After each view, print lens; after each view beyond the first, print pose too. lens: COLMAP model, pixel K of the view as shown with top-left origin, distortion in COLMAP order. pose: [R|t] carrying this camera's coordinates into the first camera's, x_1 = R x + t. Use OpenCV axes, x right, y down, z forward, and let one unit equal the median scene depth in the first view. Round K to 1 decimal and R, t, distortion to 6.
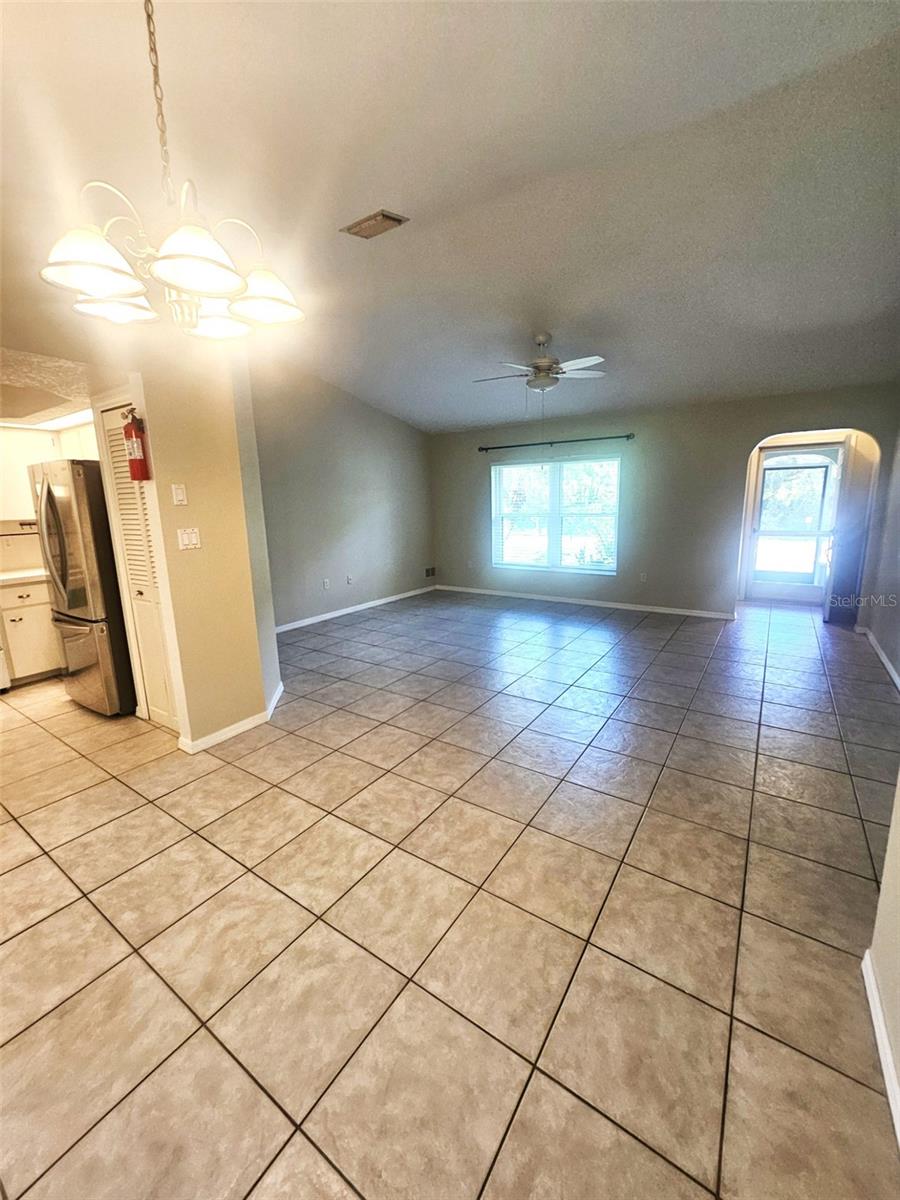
lens RADIAL K [[475.7, 0, 460.6], [0, 475.7, 593.6], [0, 0, 1]] dist [-0.004296, 0.001399]
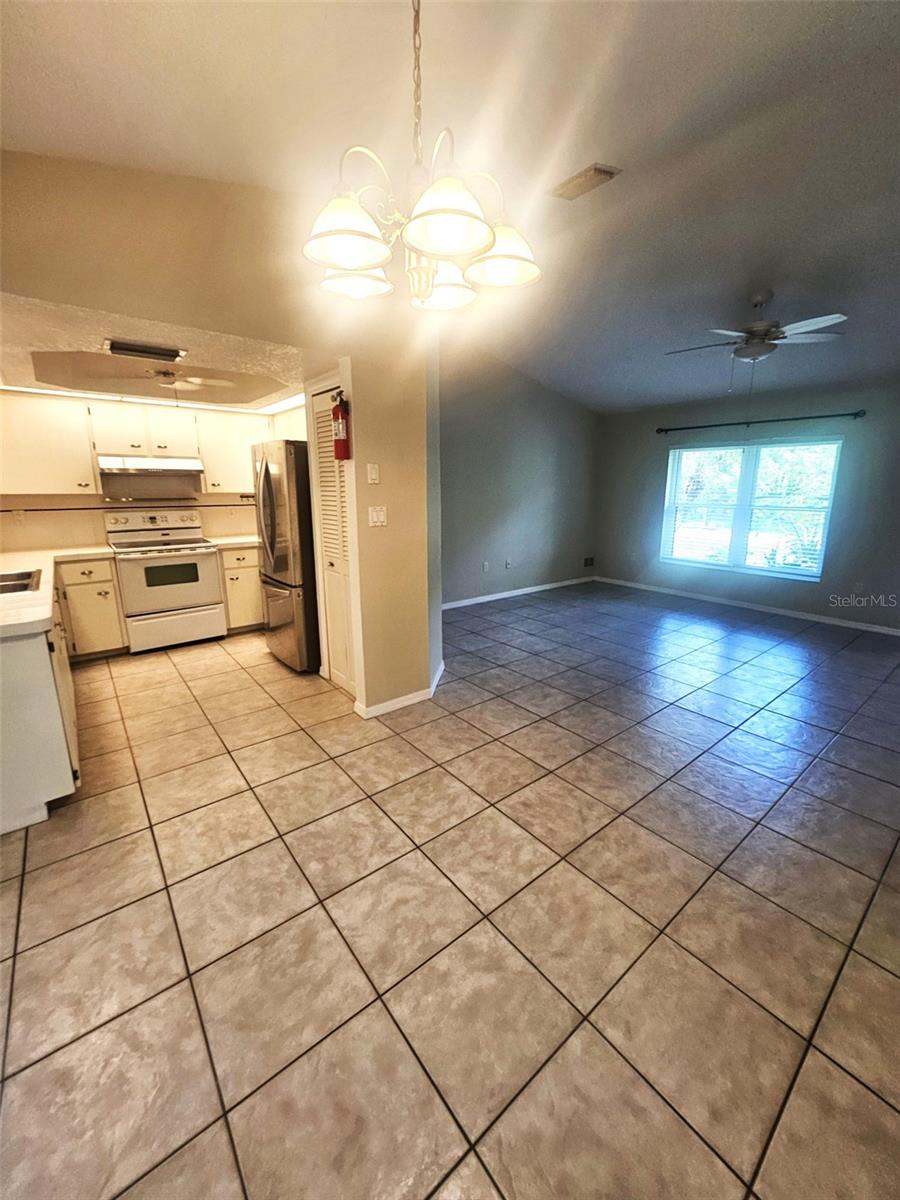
lens RADIAL K [[475.7, 0, 465.3], [0, 475.7, 596.1], [0, 0, 1]] dist [-0.004296, 0.001399]
pose [[0.955778, 0.093210, -0.278929, -0.071168], [-0.082952, 0.995378, 0.048384, -0.007117], [0.282149, -0.023107, 0.959092, 0.040036]]
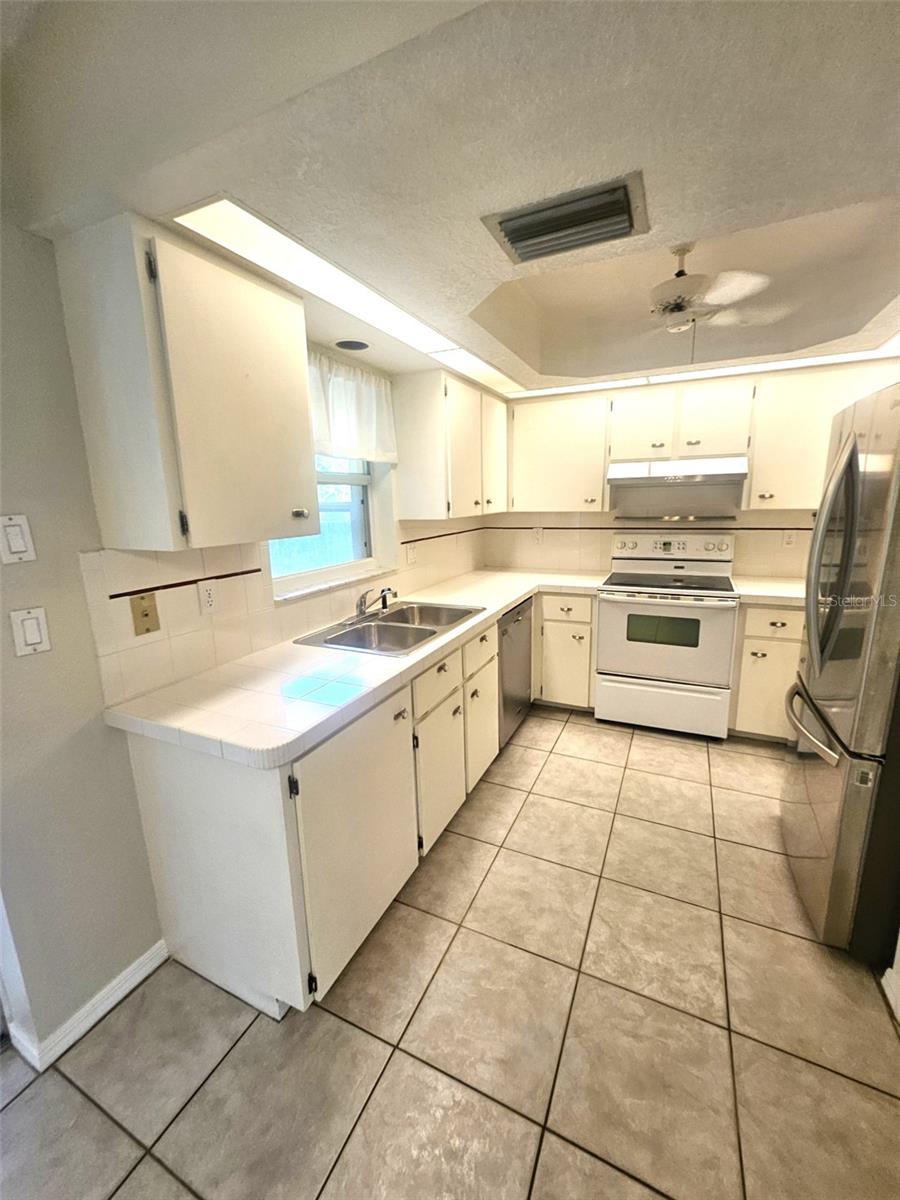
lens RADIAL K [[475.7, 0, 461.5], [0, 475.7, 594.6], [0, 0, 1]] dist [-0.004296, 0.001399]
pose [[0.147319, 0.215112, -0.965414, -0.438416], [-0.171461, 0.966840, 0.189265, -0.108804], [0.974114, 0.137648, 0.179317, 0.554952]]
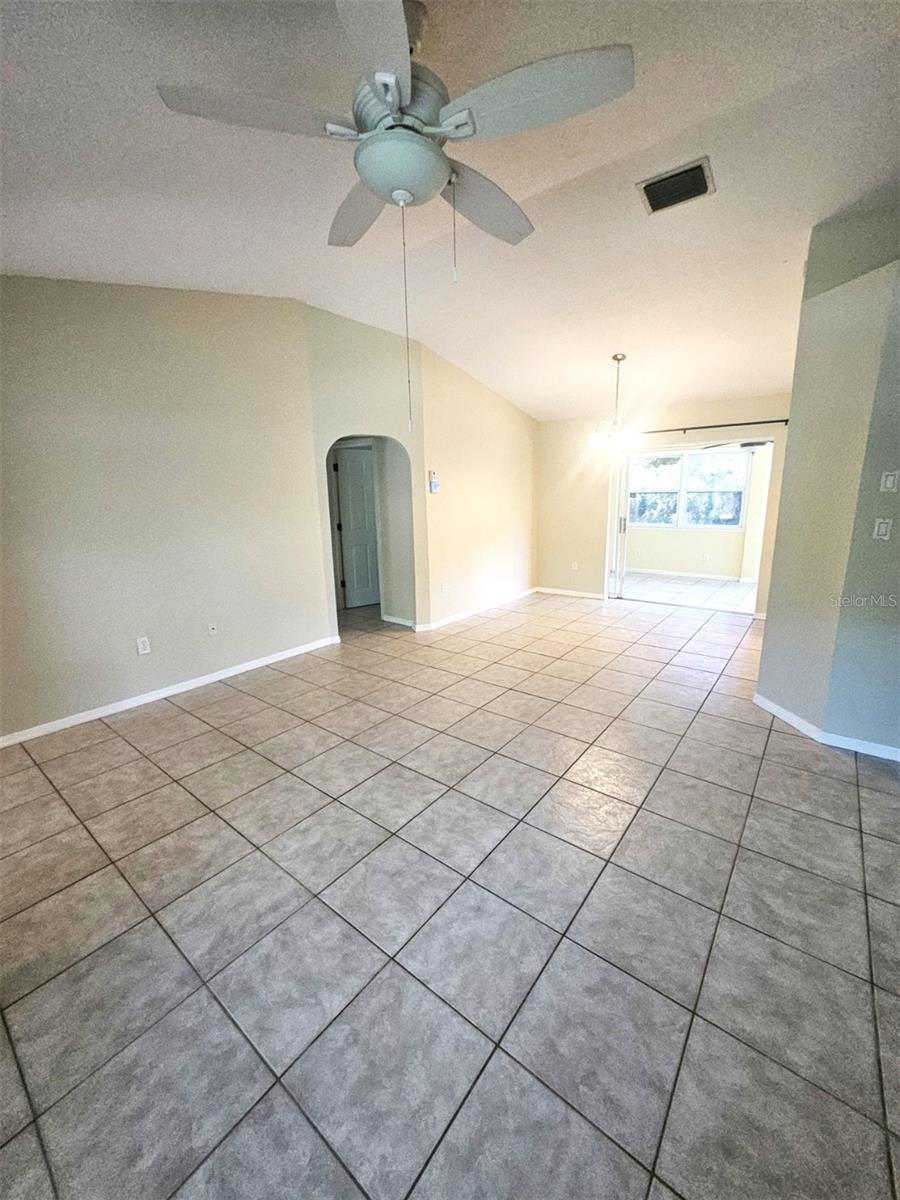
lens RADIAL K [[475.7, 0, 462.2], [0, 475.7, 585.6], [0, 0, 1]] dist [-0.004296, 0.001399]
pose [[-0.996813, 0.024303, 0.075981, 0.158154], [0.051693, 0.922216, 0.383205, -0.426677], [-0.060758, 0.385912, -0.920533, 2.011819]]
